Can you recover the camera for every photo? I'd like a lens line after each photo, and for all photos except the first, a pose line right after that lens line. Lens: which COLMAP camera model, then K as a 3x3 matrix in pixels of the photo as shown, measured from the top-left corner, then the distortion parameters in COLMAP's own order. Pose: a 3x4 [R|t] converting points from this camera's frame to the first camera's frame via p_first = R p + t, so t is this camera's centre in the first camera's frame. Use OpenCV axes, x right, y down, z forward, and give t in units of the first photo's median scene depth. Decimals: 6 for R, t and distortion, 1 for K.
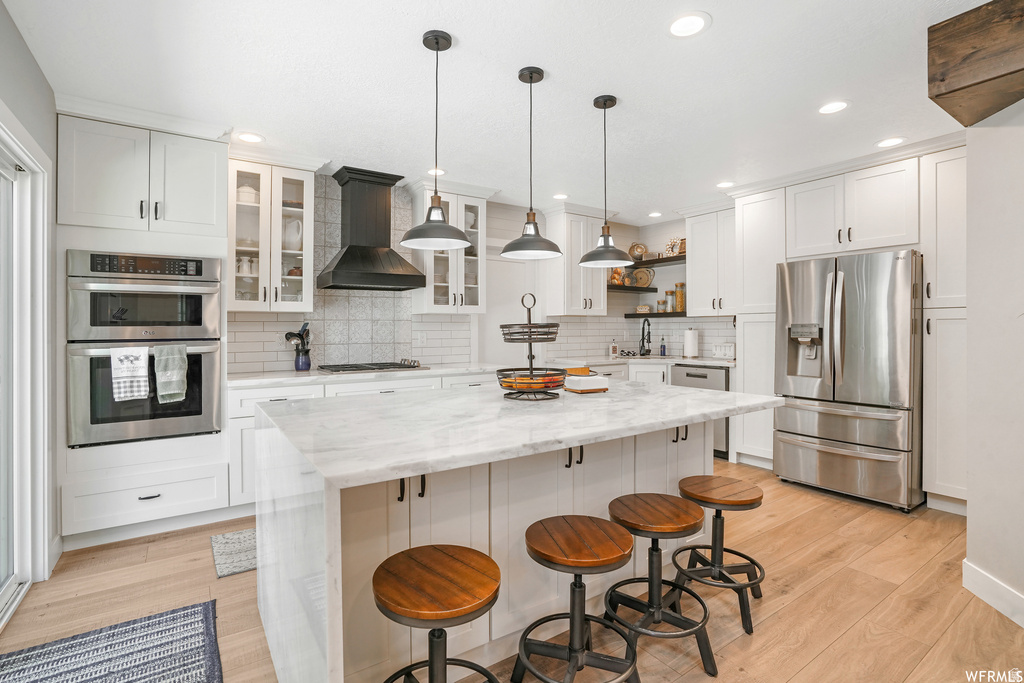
lens RADIAL K [[485.5, 0, 528.1], [0, 485.5, 326.4], [0, 0, 1]] dist [-0.003968, -0.000732]
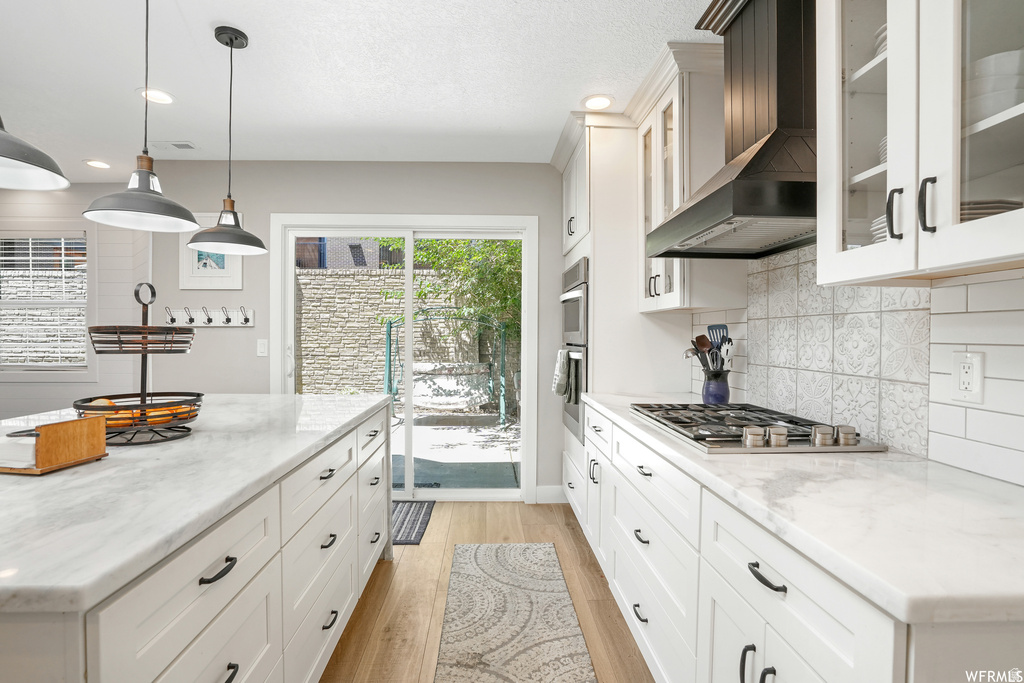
lens RADIAL K [[485.5, 0, 507.9], [0, 485.5, 342.4], [0, 0, 1]] dist [-0.003968, -0.000732]
pose [[-0.555033, 0.007580, -0.831794, 0.245045], [0.002376, 0.999969, 0.007527, 0.009872], [0.831825, 0.002202, -0.555033, 1.547963]]
